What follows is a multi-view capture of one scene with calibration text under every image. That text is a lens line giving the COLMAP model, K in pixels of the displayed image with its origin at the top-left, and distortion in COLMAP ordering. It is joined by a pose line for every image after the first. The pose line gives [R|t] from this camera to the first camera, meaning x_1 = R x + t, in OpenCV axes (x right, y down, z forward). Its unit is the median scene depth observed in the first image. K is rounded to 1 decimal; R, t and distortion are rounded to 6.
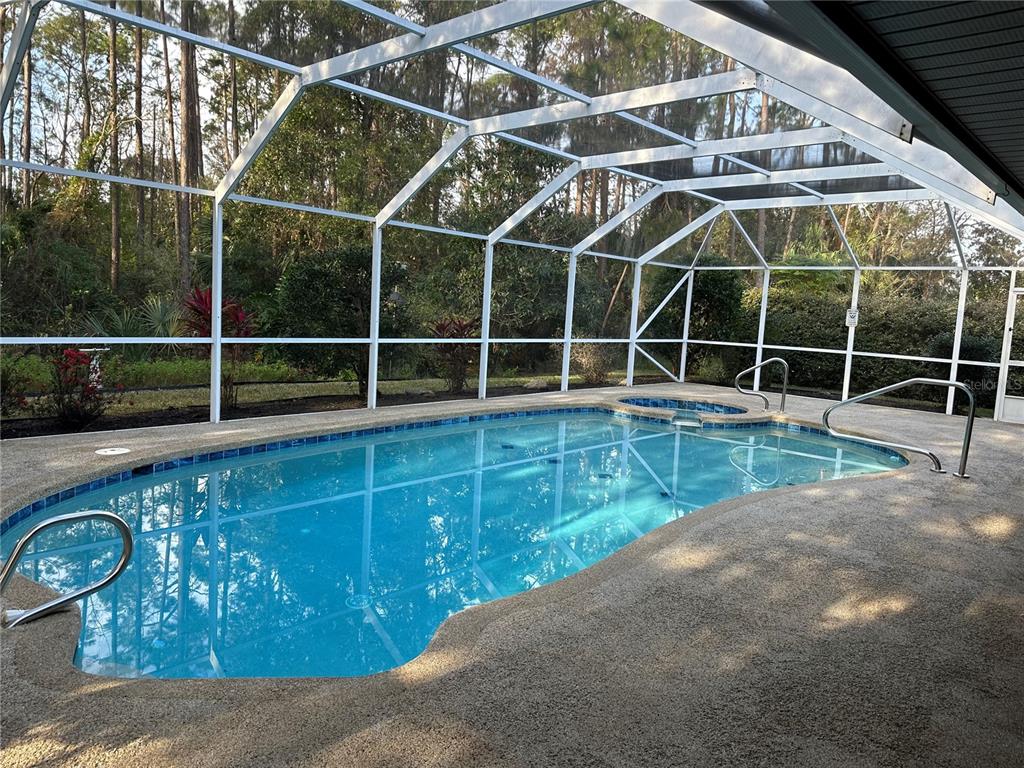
lens RADIAL K [[727.5, 0, 511.5], [0, 727.5, 383.1], [0, 0, 1]] dist [0.077382, -0.057178]
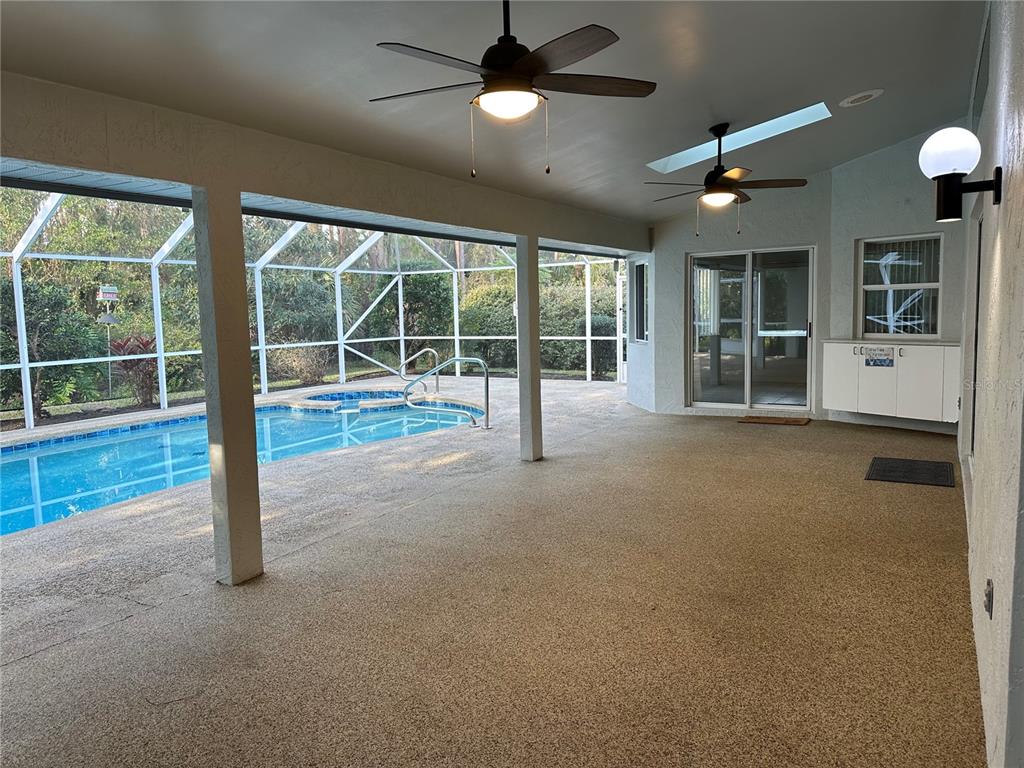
lens RADIAL K [[727.5, 0, 514.7], [0, 727.5, 382.6], [0, 0, 1]] dist [0.077382, -0.057178]
pose [[0.976197, -0.097634, 0.193667, 0.268270], [0.097066, 0.995200, 0.012440, 0.020527], [-0.193952, 0.006655, 0.980988, -0.195371]]
